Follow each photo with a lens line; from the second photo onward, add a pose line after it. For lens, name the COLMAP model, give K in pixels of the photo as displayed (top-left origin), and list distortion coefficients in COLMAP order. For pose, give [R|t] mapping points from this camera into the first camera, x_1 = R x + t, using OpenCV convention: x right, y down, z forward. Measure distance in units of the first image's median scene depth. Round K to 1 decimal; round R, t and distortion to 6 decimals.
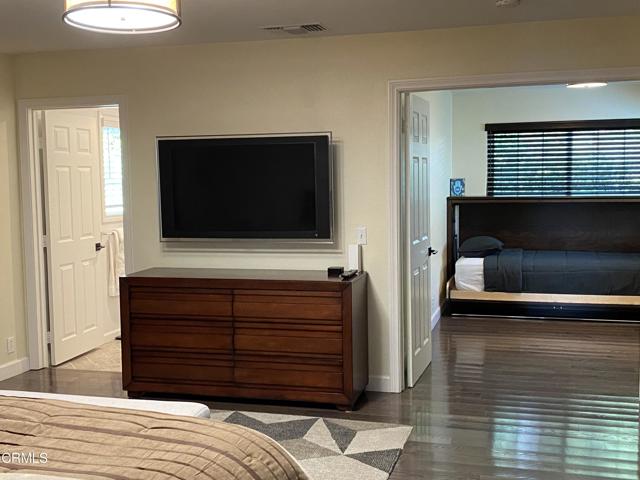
lens RADIAL K [[740.9, 0, 319.8], [0, 740.9, 236.9], [0, 0, 1]] dist [0.041823, 0.000000]
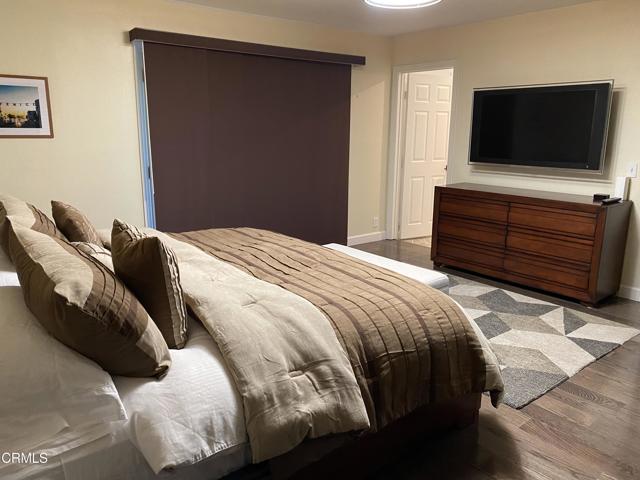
lens RADIAL K [[483.6, 0, 319.4], [0, 483.6, 245.0], [0, 0, 1]] dist [-0.009957, 0.010192]
pose [[0.806694, 0.158205, -0.569400, 0.119351], [-0.064383, 0.981294, 0.181432, 0.008684], [0.587452, -0.109700, 0.801789, 0.072732]]
